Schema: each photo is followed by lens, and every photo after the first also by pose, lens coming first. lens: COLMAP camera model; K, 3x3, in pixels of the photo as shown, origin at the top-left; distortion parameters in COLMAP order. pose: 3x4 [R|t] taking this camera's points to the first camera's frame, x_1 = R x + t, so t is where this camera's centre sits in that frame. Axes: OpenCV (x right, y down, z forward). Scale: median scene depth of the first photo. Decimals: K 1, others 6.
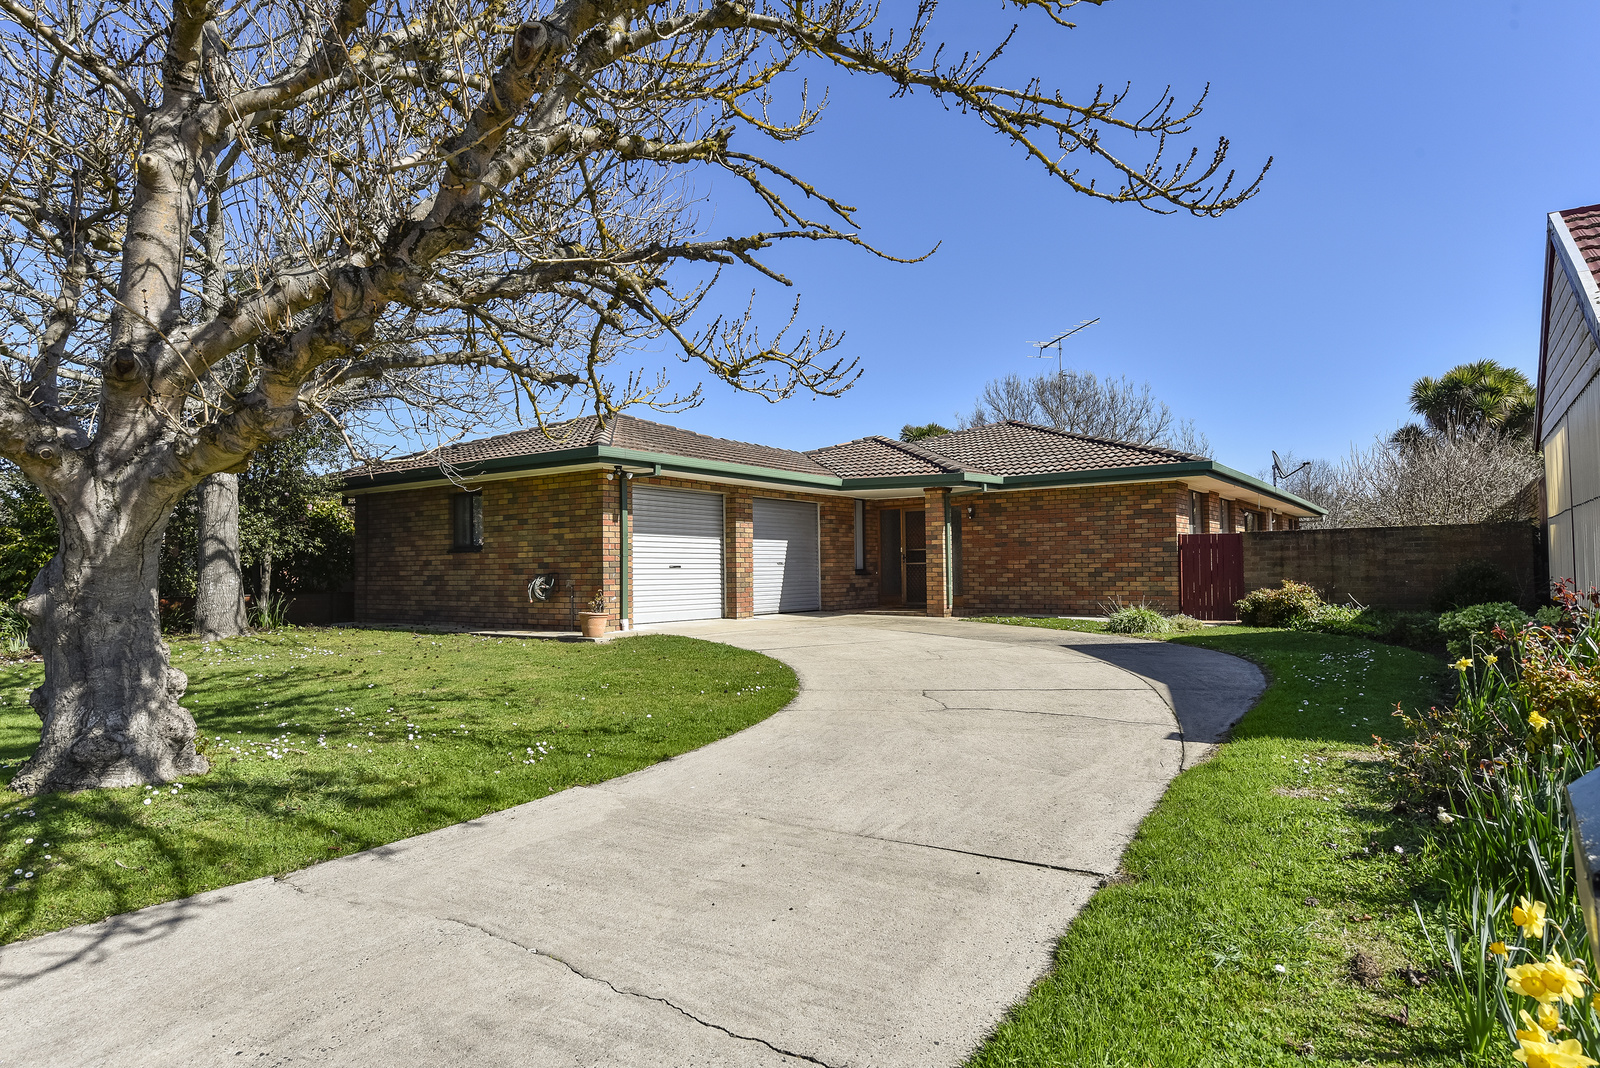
lens RADIAL K [[939.6, 0, 800.0], [0, 939.6, 534.0], [0, 0, 1]] dist [-0.002553, -0.000702]
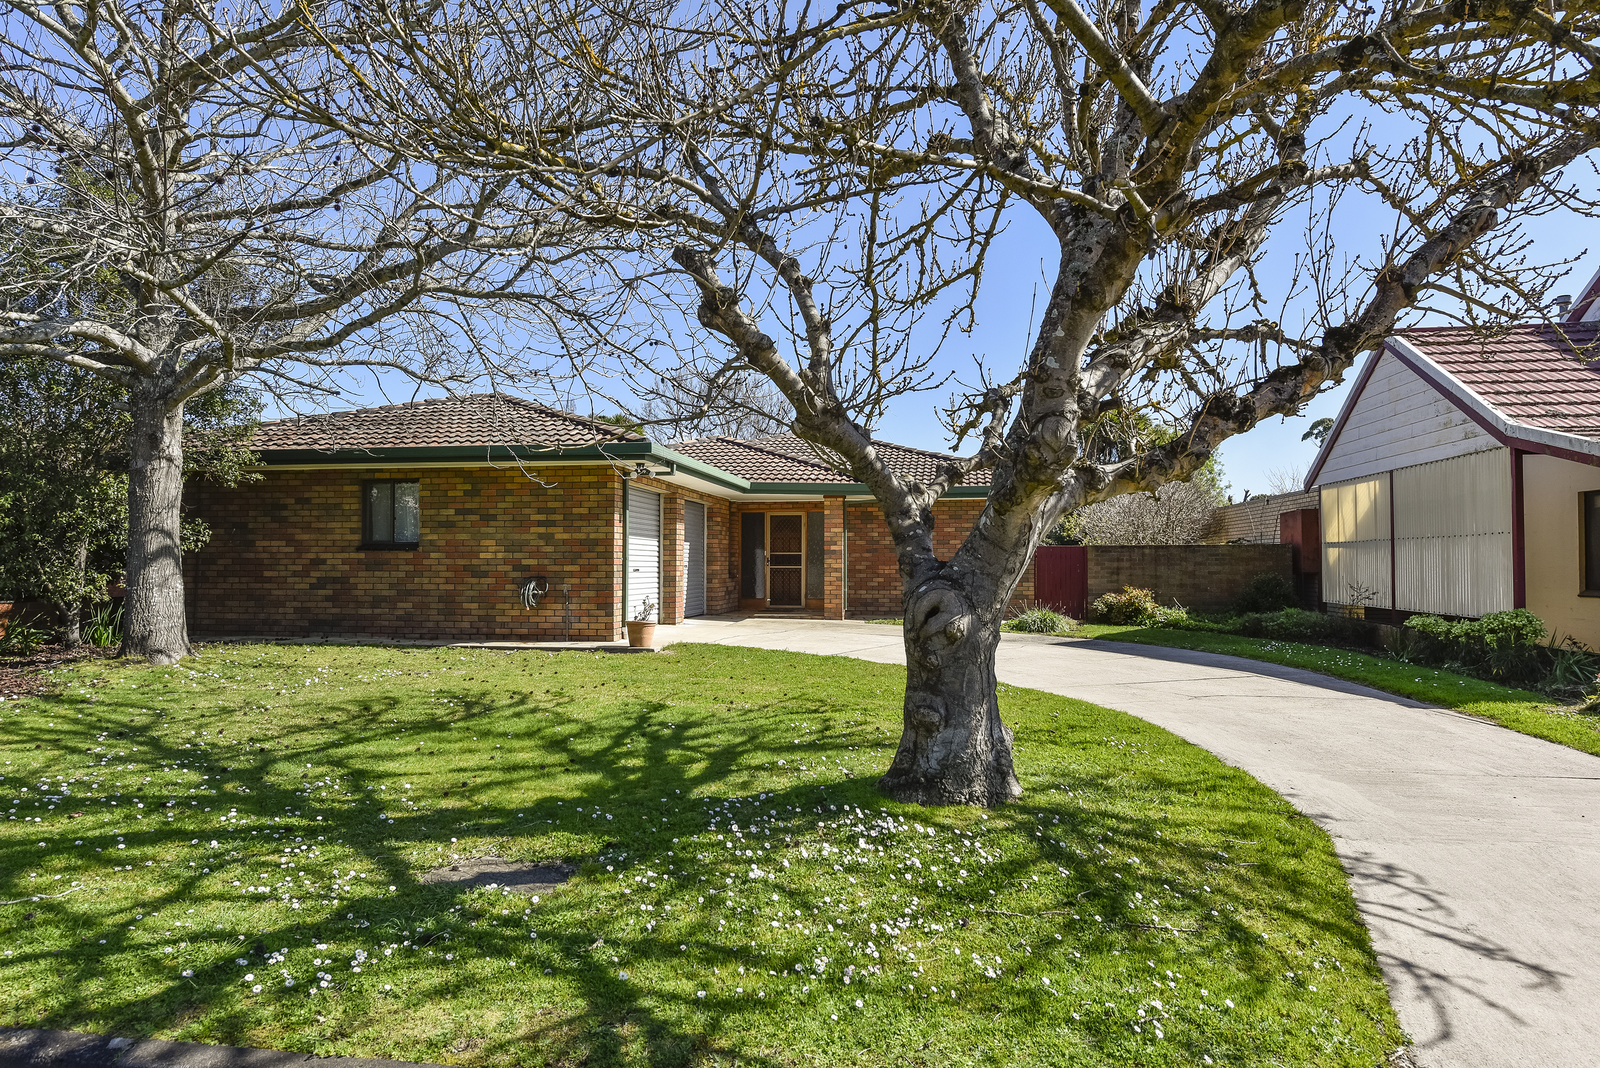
lens RADIAL K [[1016.1, 0, 800.0], [0, 1016.1, 534.0], [0, 0, 1]] dist [0.003604, 0.001318]
pose [[0.892956, 0.025972, 0.449395, -0.470537], [-0.029447, 0.999566, 0.000744, -0.007076], [-0.449181, -0.013898, 0.893333, 0.023778]]
